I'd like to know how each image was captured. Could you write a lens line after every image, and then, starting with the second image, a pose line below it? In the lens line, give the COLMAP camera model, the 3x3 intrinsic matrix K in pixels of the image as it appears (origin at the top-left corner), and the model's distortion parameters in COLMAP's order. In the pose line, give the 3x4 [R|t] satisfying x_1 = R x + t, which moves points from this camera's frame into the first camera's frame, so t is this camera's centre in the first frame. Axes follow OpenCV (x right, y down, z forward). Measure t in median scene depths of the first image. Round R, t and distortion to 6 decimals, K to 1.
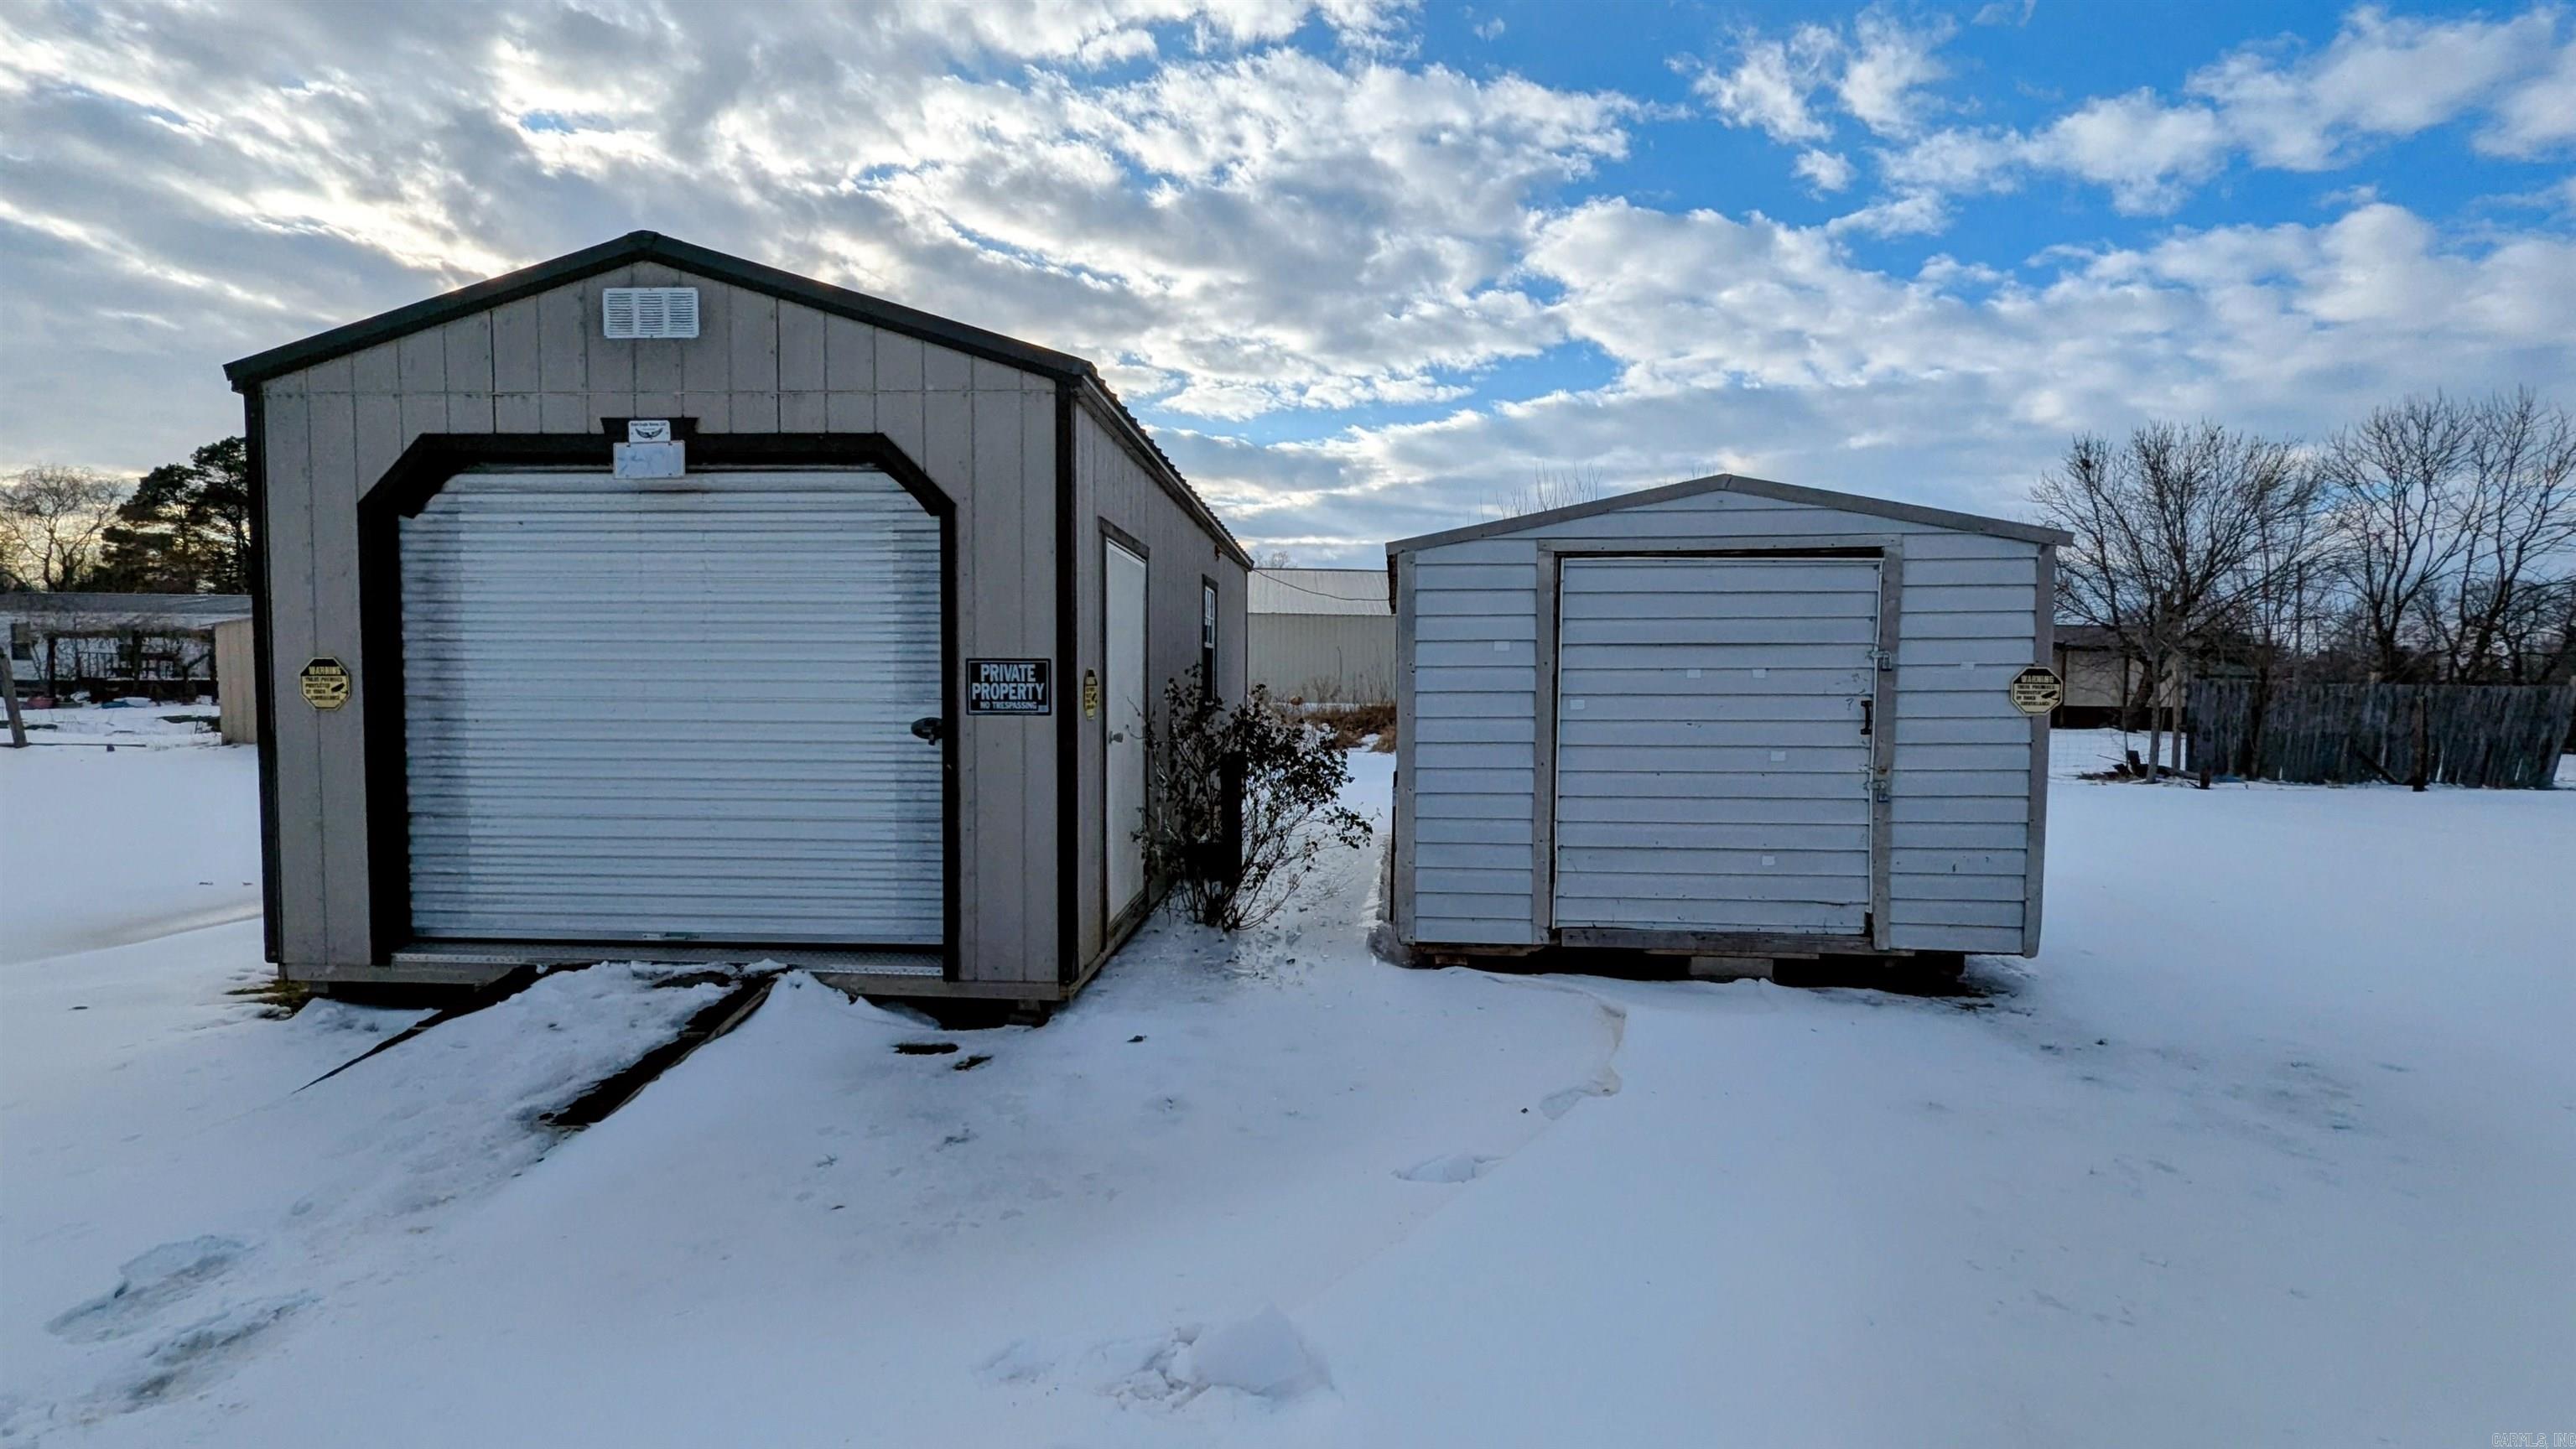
lens RADIAL K [[1078.9, 0, 1315.1], [0, 1078.9, 742.3], [0, 0, 1]] dist [-0.004347, -0.000950]
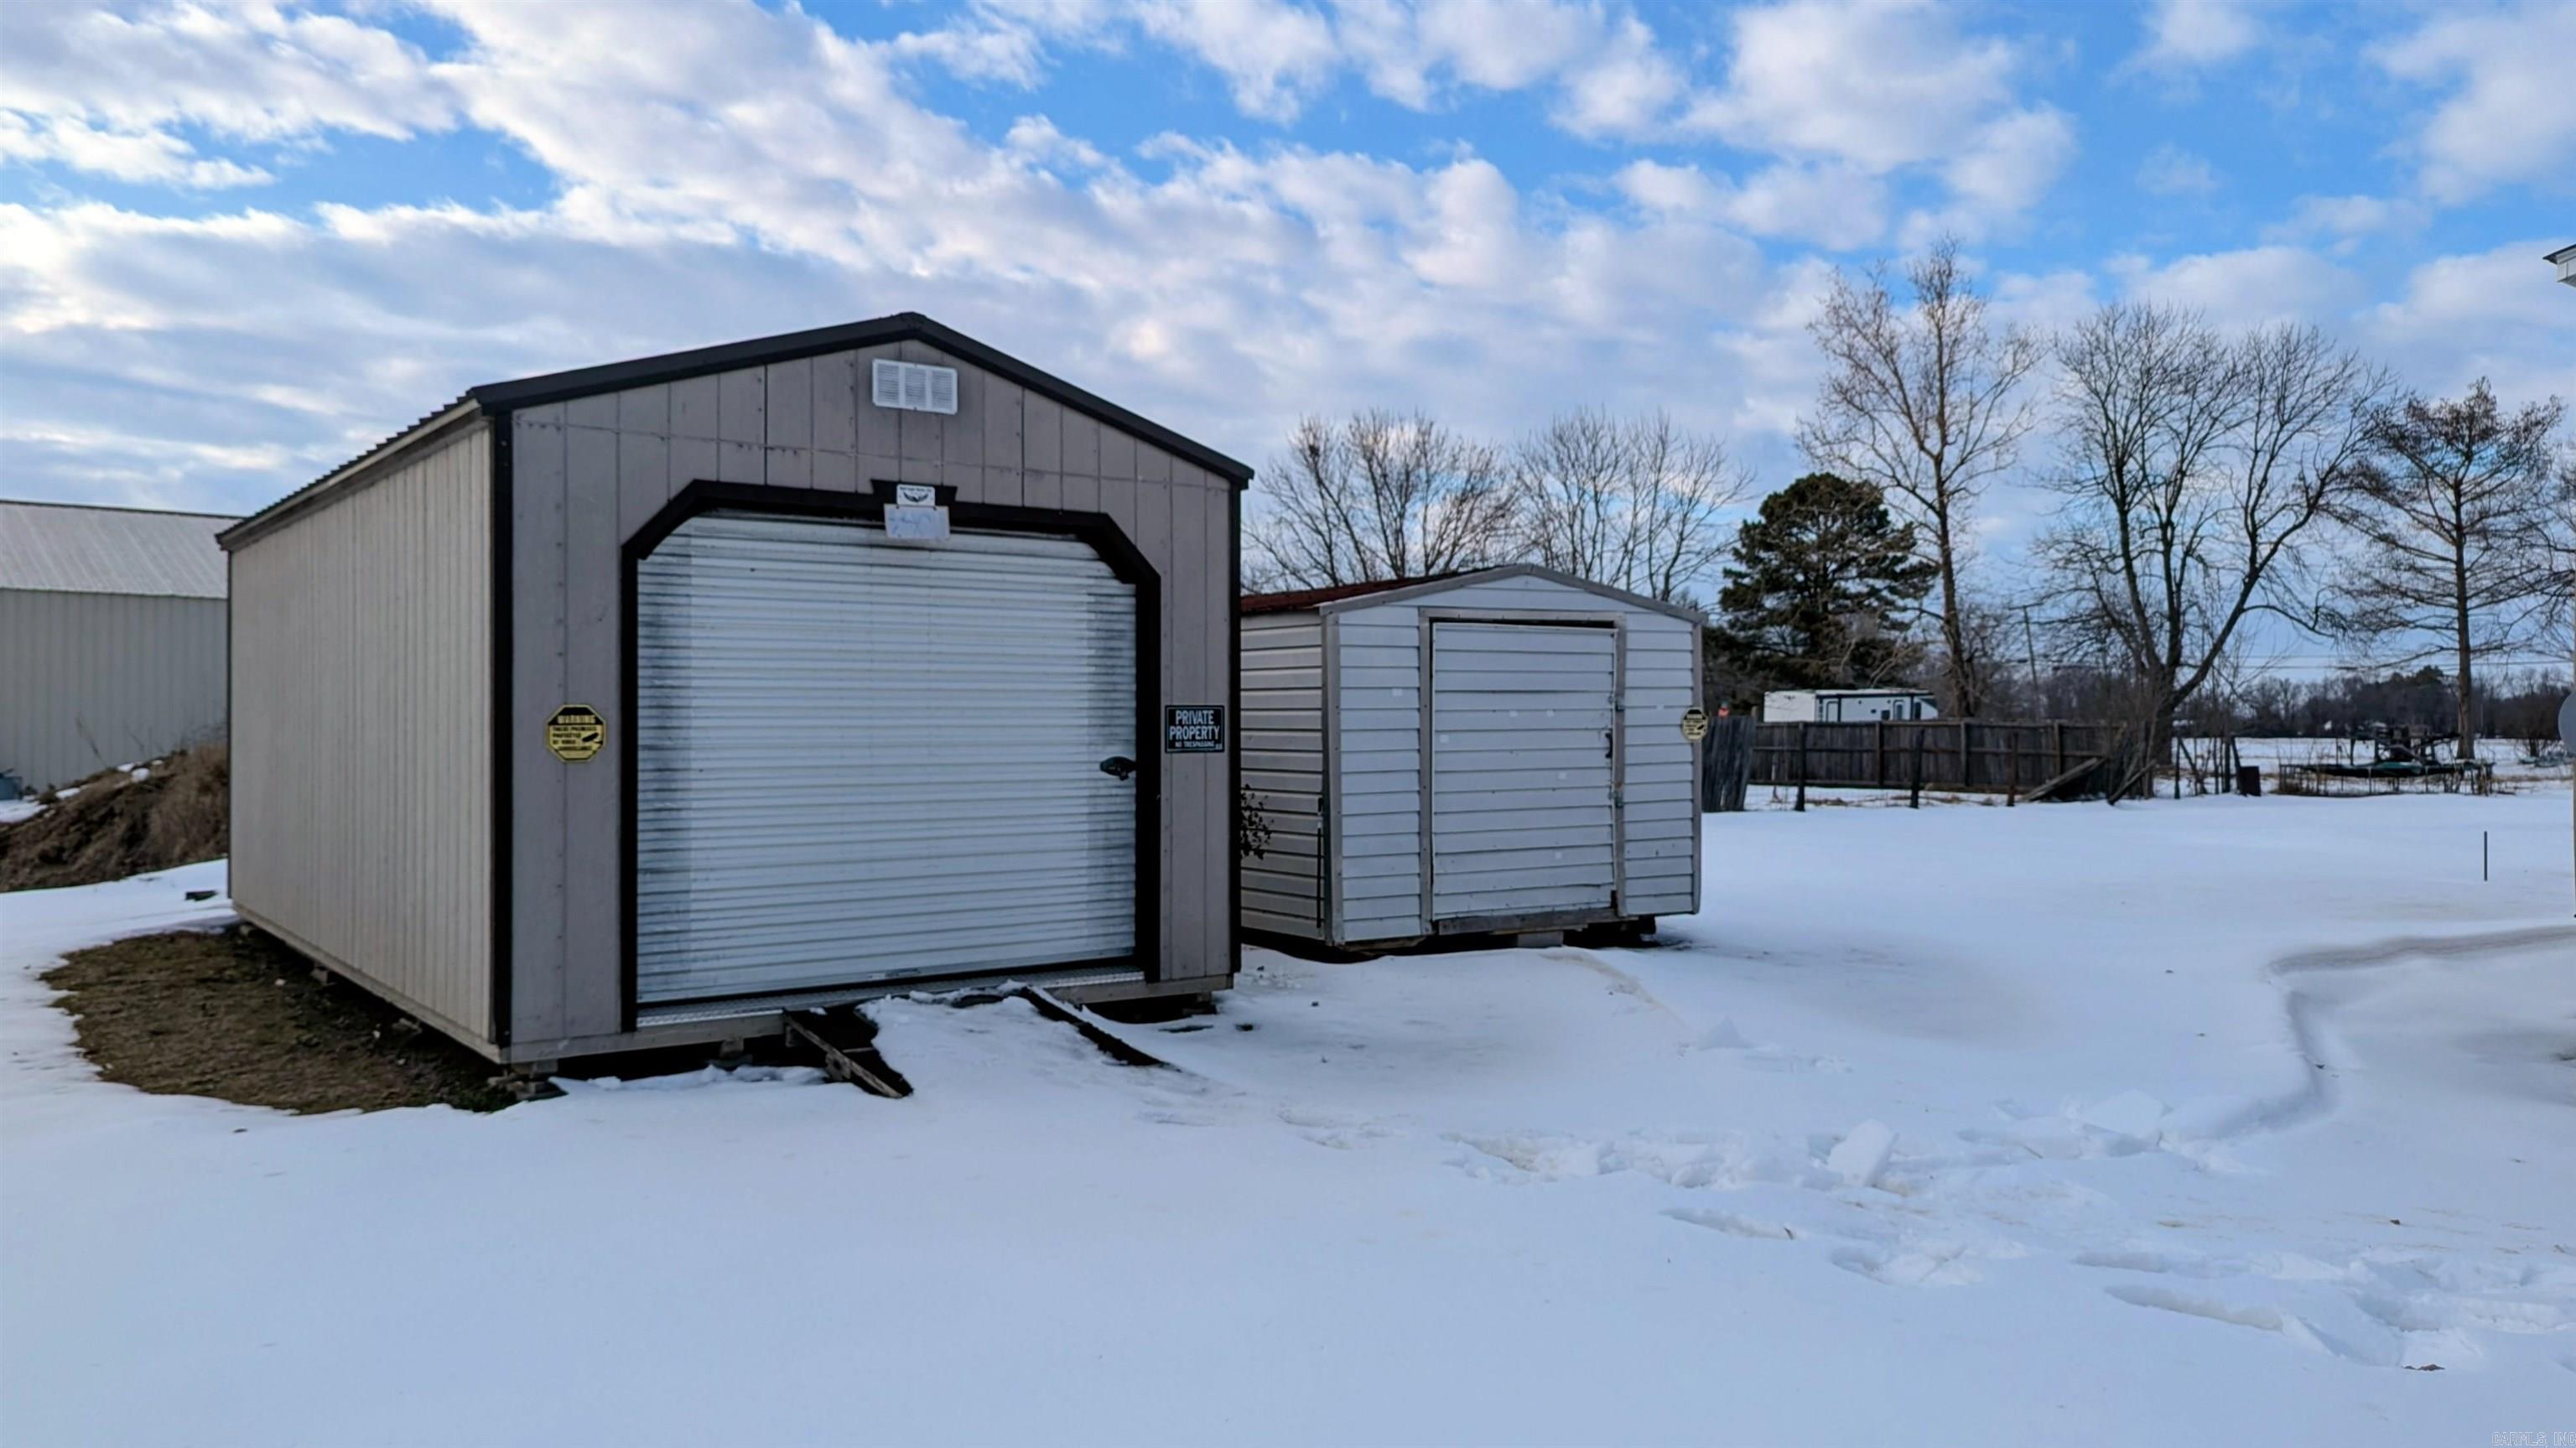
lens RADIAL K [[1757.5, 0, 1272.9], [0, 1757.5, 716.3], [0, 0, 1]] dist [0.005495, -0.010215]
pose [[0.791502, -0.005672, 0.611141, -1.180034], [0.037645, 0.998511, -0.039487, 0.012024], [-0.610007, 0.054261, 0.790536, -0.498522]]
